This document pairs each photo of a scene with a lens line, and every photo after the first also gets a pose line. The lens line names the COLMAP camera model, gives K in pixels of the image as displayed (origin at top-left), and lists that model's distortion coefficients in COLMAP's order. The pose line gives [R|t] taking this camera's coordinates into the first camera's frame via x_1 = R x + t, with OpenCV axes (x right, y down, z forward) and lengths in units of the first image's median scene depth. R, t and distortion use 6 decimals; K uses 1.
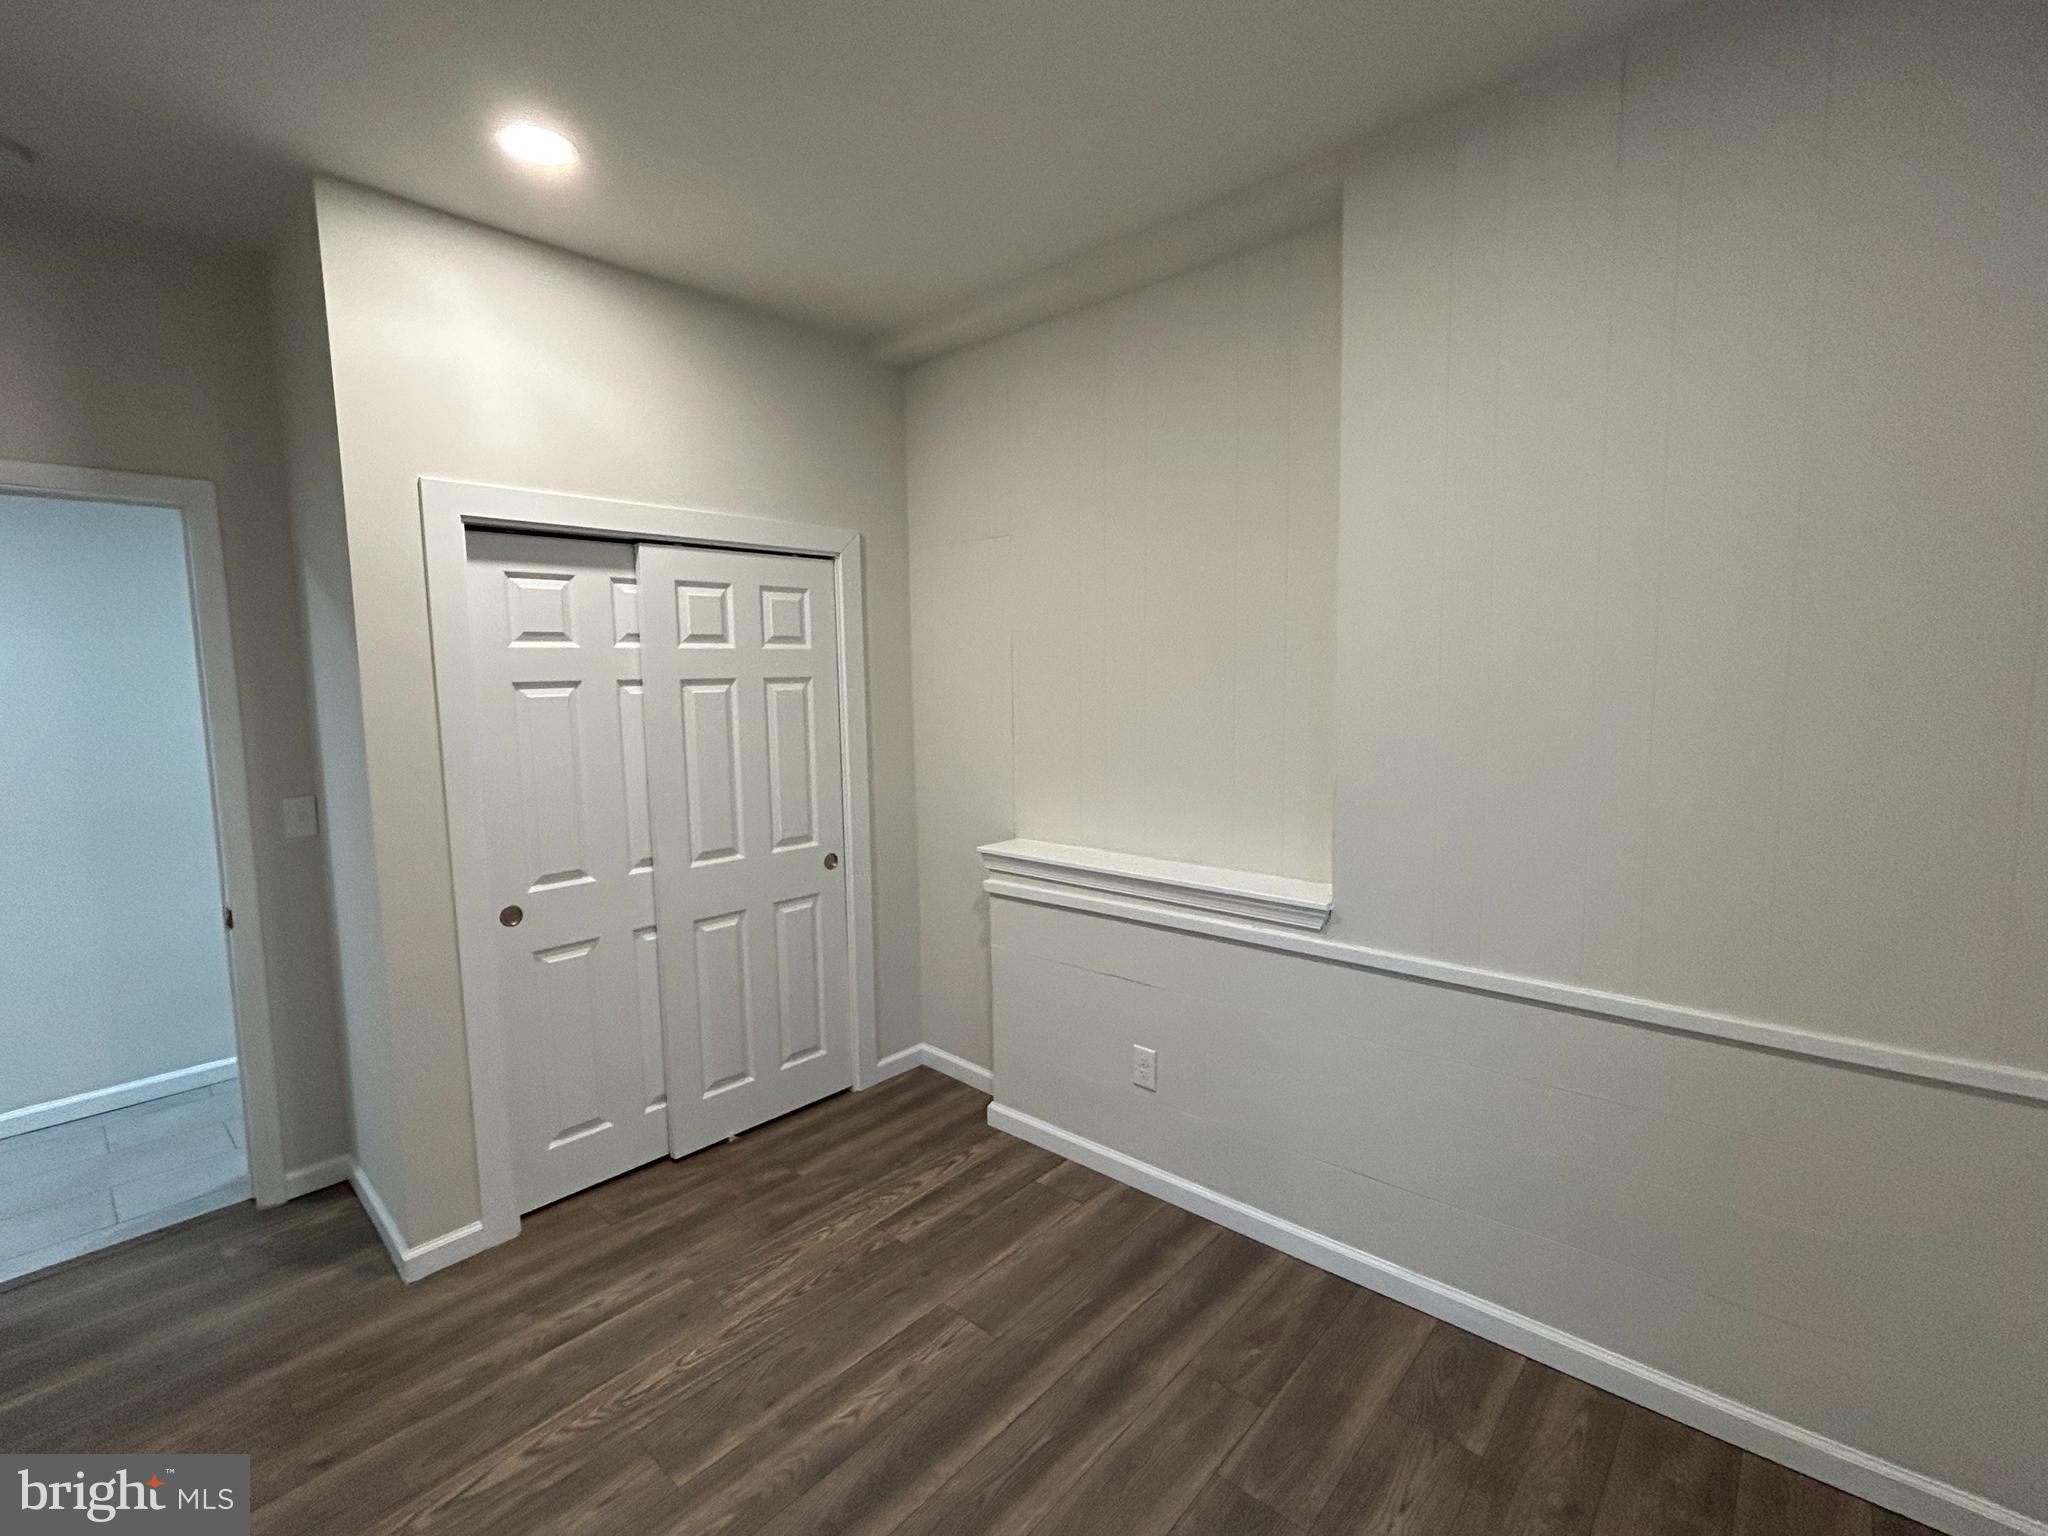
lens RADIAL K [[938.1, 0, 1002.3], [0, 938.1, 766.9], [0, 0, 1]] dist [-0.000556, 0.000090]
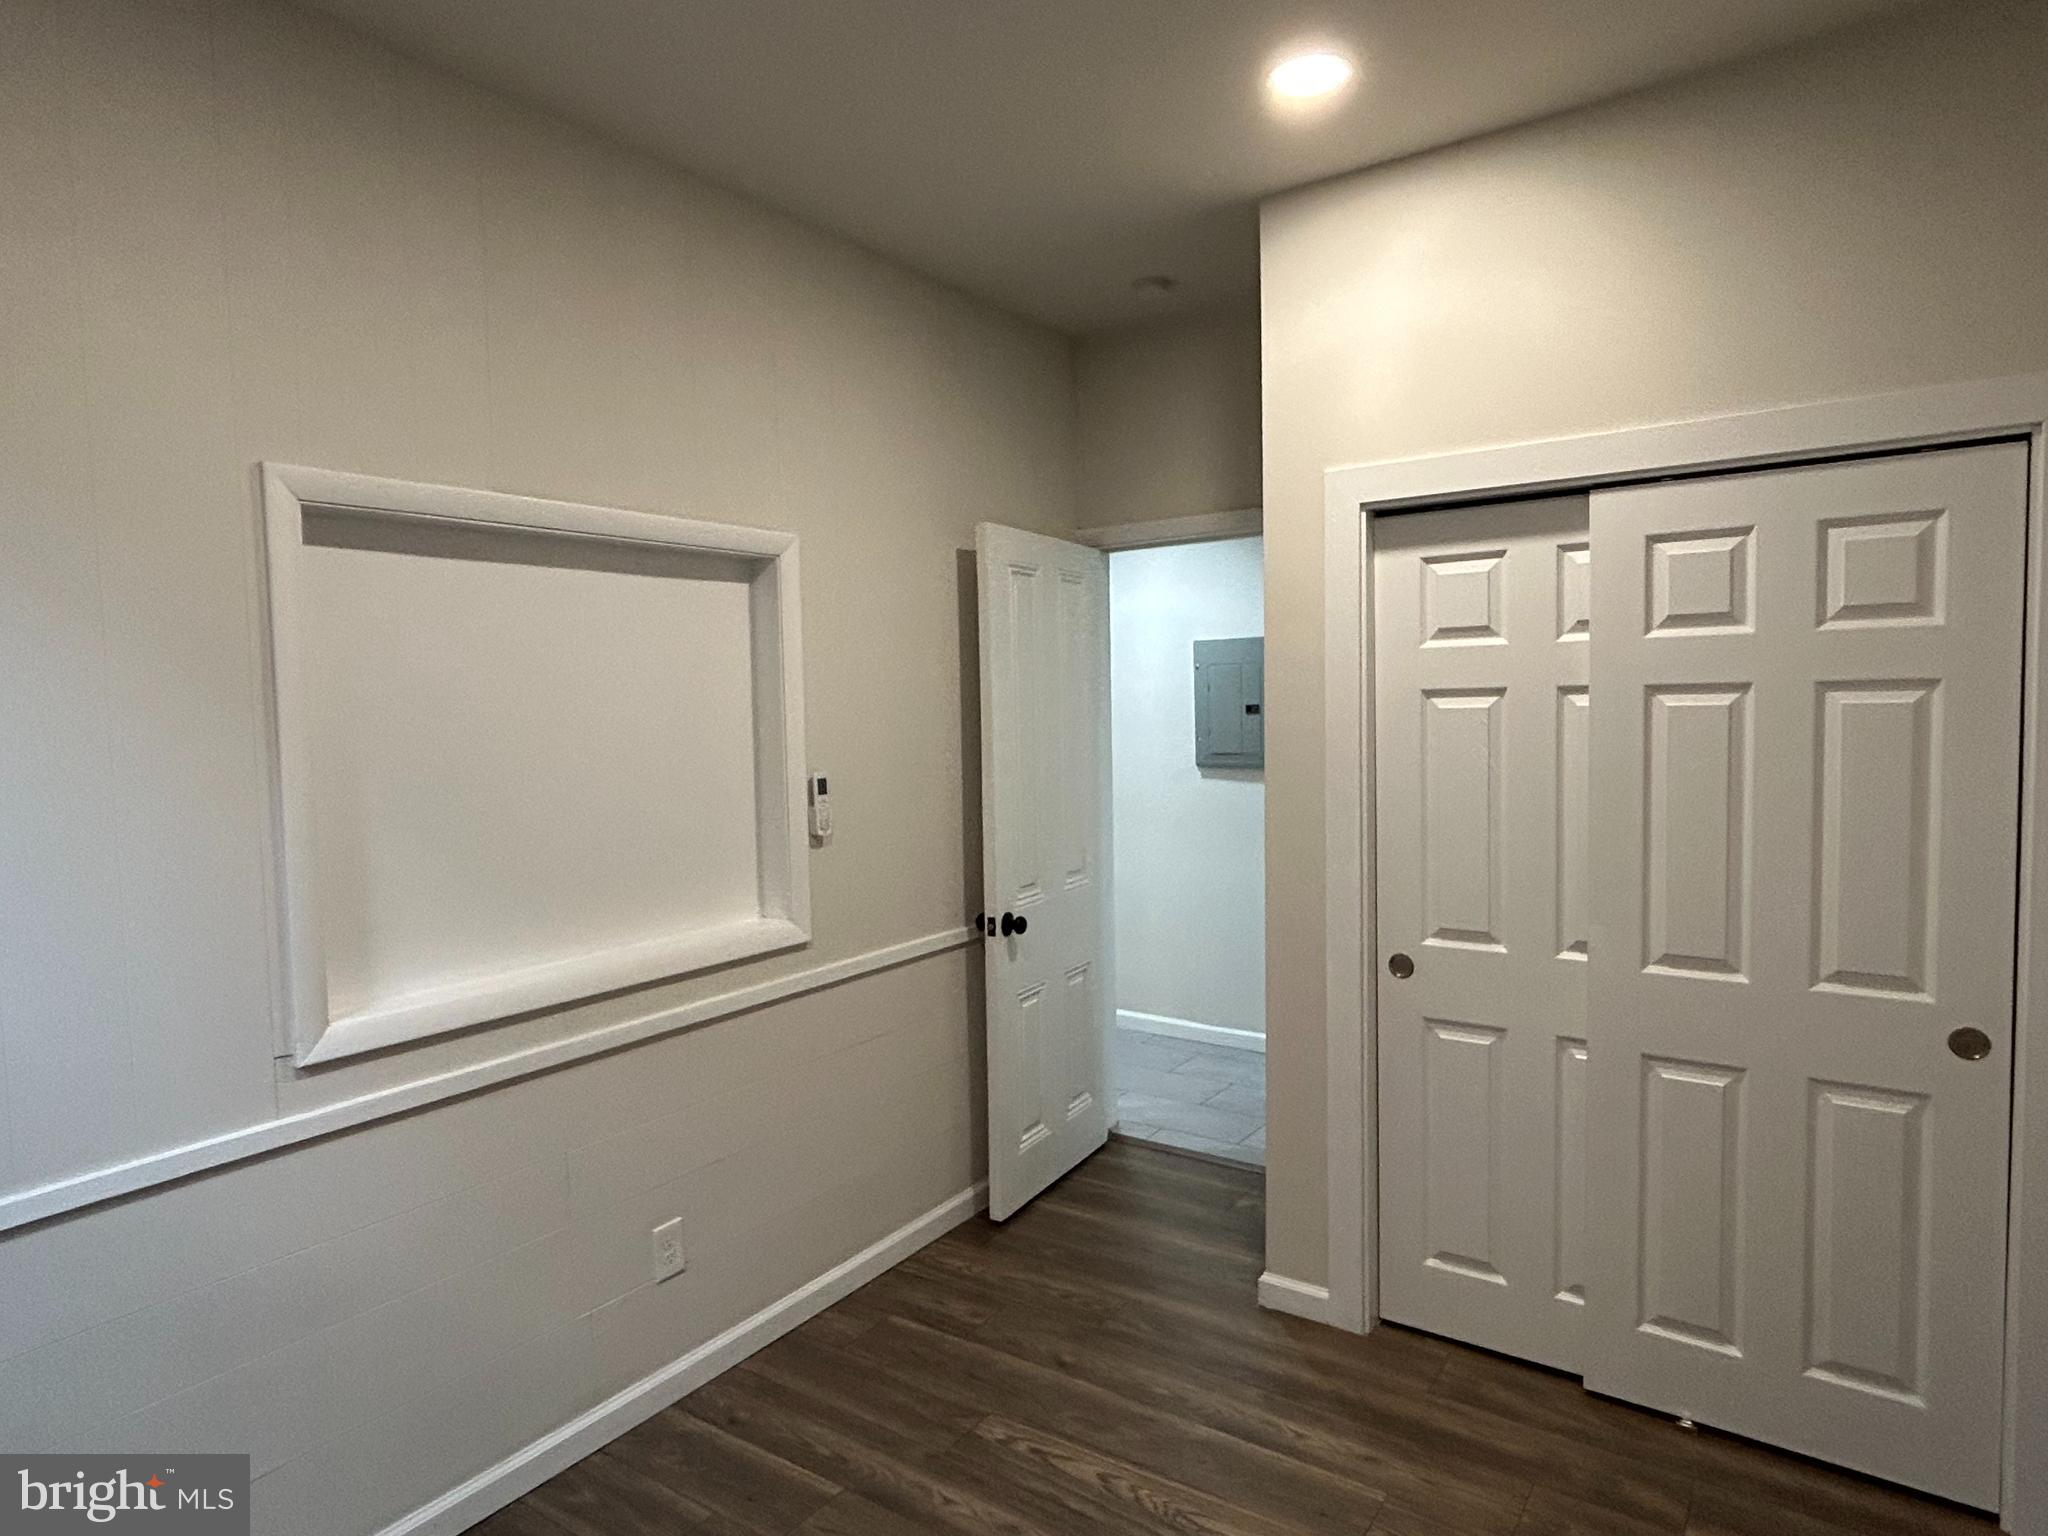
lens RADIAL K [[1210.9, 0, 1022.6], [0, 1210.9, 759.3], [0, 0, 1]] dist [-0.008997, 0.000750]
pose [[0.099282, 0.066120, -0.992860, 0.485105], [-0.078048, 0.995233, 0.058474, -0.059986], [0.991994, 0.071685, 0.103969, 0.508655]]
